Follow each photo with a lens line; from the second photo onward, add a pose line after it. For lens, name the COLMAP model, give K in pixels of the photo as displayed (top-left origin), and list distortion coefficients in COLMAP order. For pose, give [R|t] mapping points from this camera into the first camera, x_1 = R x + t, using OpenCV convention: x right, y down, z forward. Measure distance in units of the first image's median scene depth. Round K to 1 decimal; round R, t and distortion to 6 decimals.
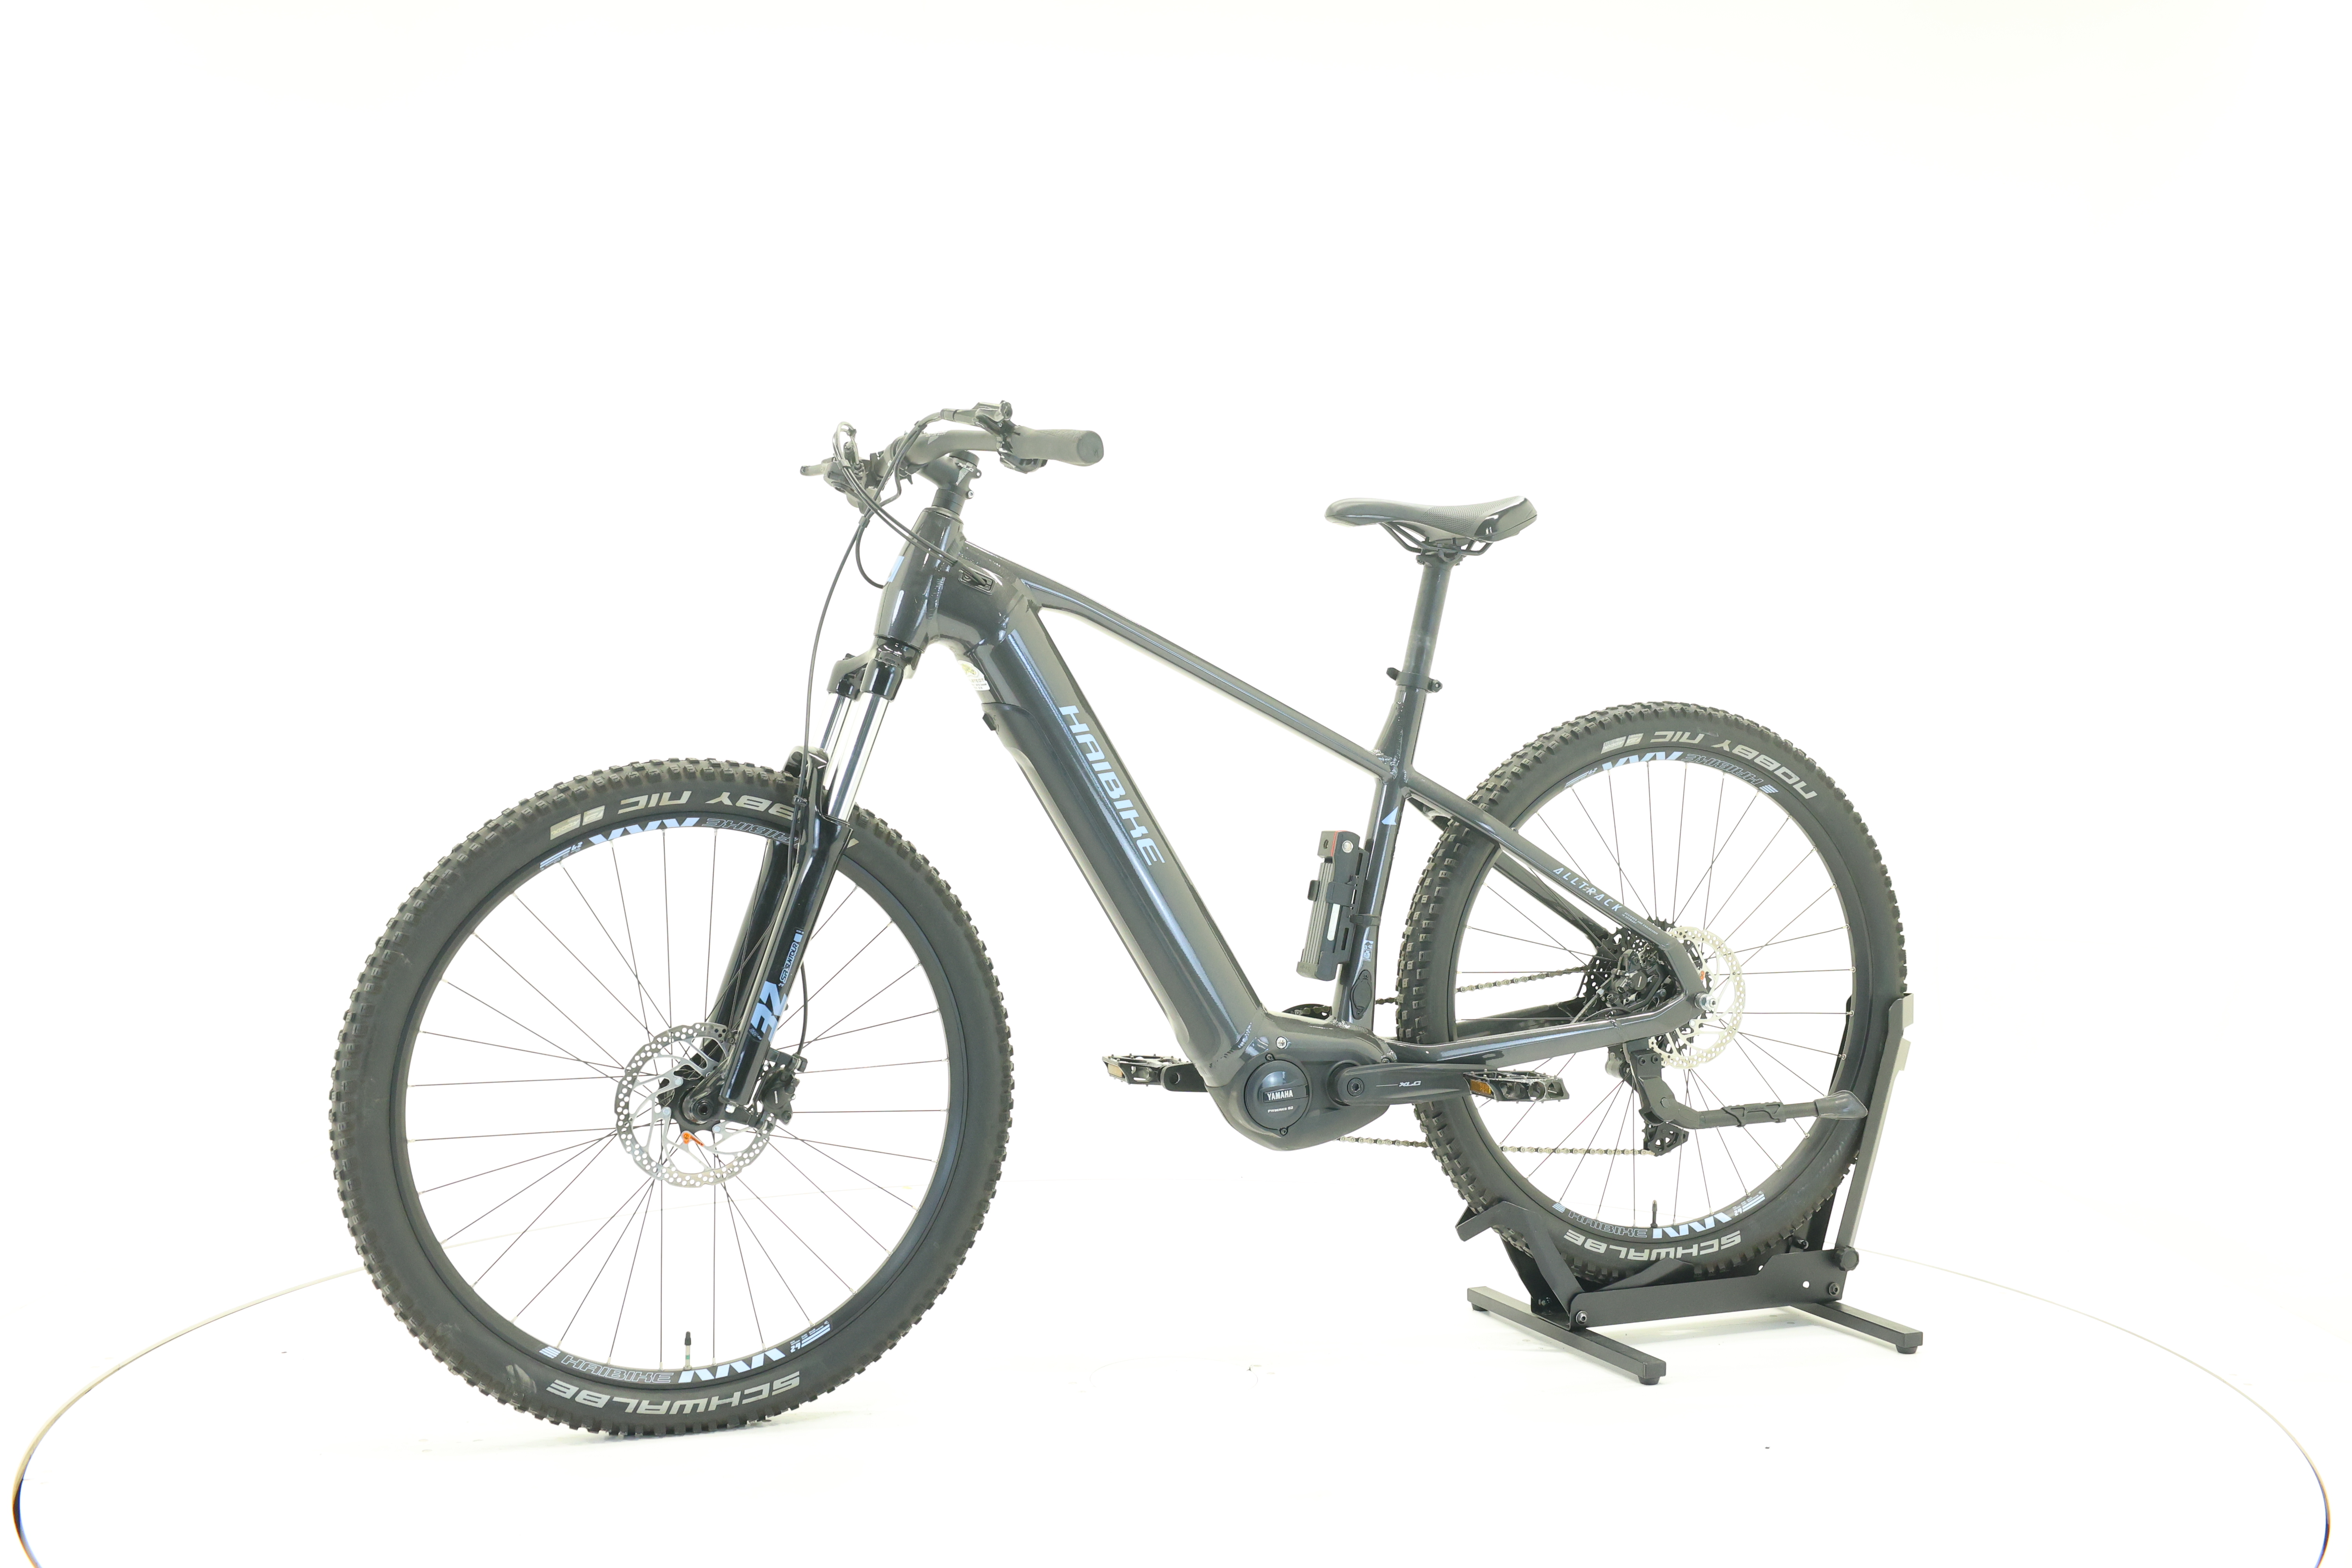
lens RADIAL K [[2497.8, 0, 1168.0], [0, 2497.8, 786.6], [0, 0, 1]] dist [-0.013745, 0.000000]
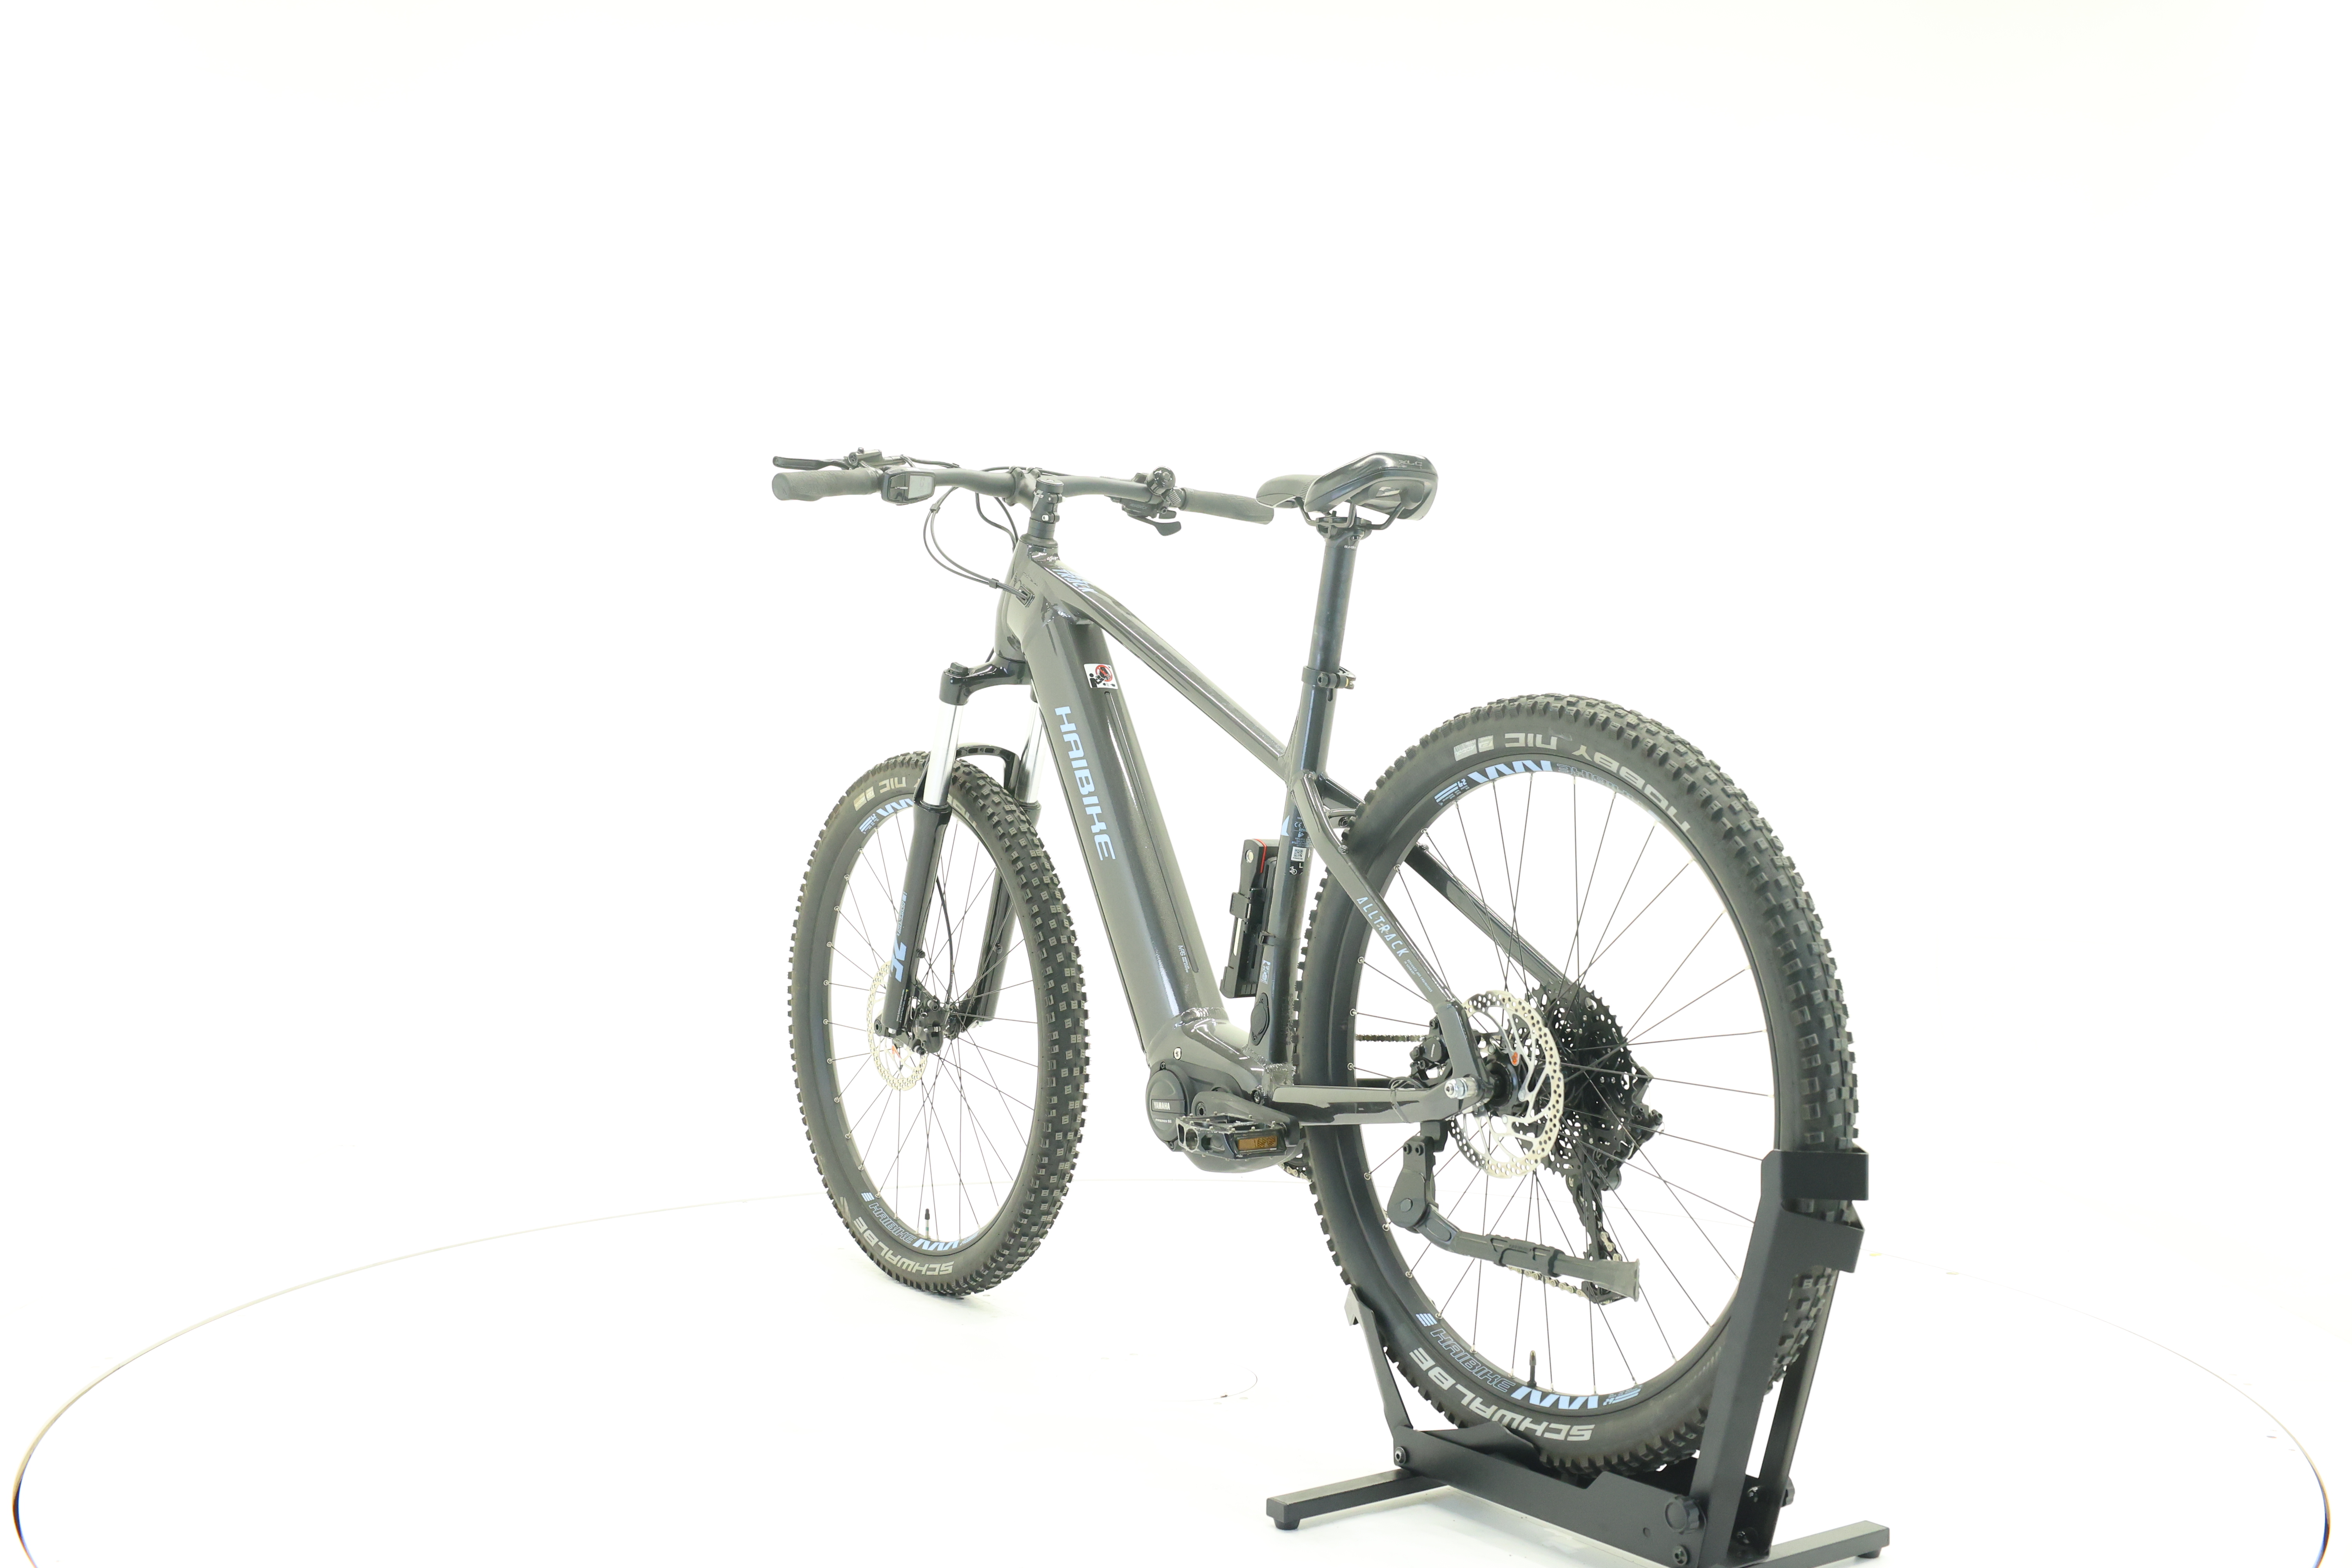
lens RADIAL K [[2497.8, 0, 1171.8], [0, 2497.8, 785.4], [0, 0, 1]] dist [-0.013745, 0.000000]
pose [[0.221035, 0.020021, -0.975060, 0.982820], [-0.031399, 0.999417, 0.013403, -0.013871], [0.974760, 0.027654, 0.221534, 0.779919]]
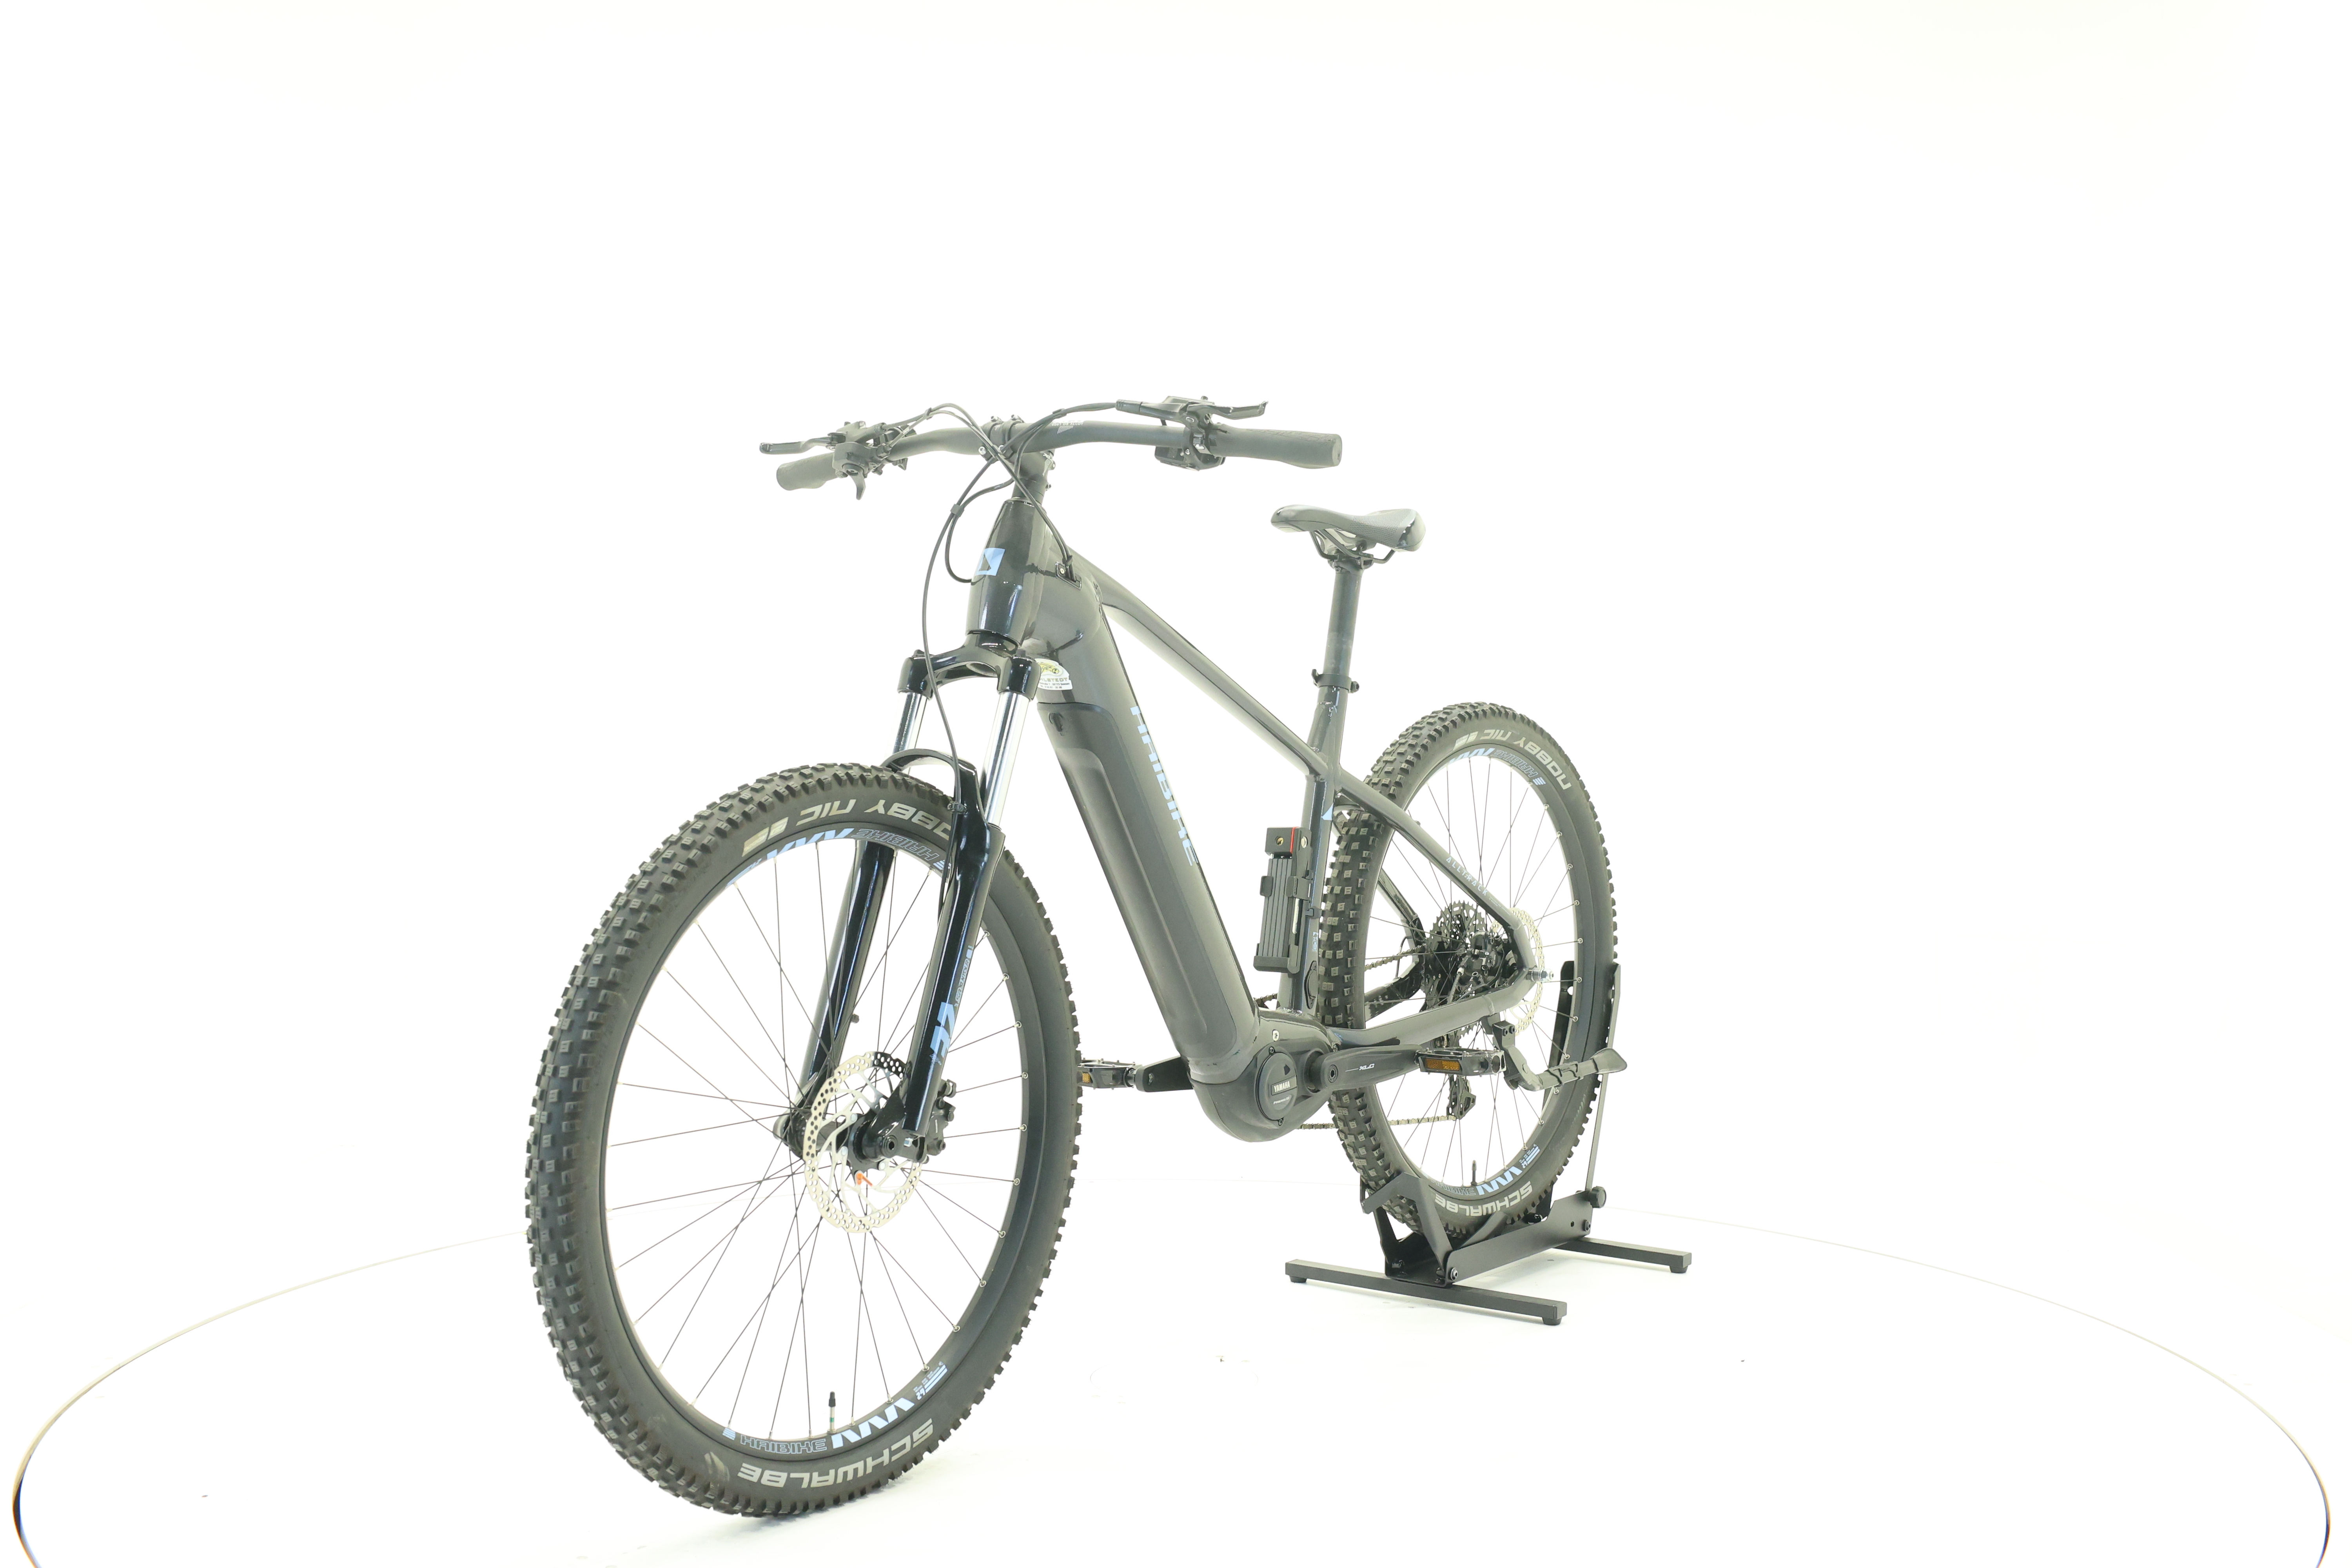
lens RADIAL K [[2497.8, 0, 1166.6], [0, 2497.8, 784.4], [0, 0, 1]] dist [-0.013745, 0.000000]
pose [[0.860374, -0.013950, 0.509472, -0.511969], [0.012707, 0.999902, 0.005921, -0.006870], [-0.509504, 0.001380, 0.860467, 0.142279]]
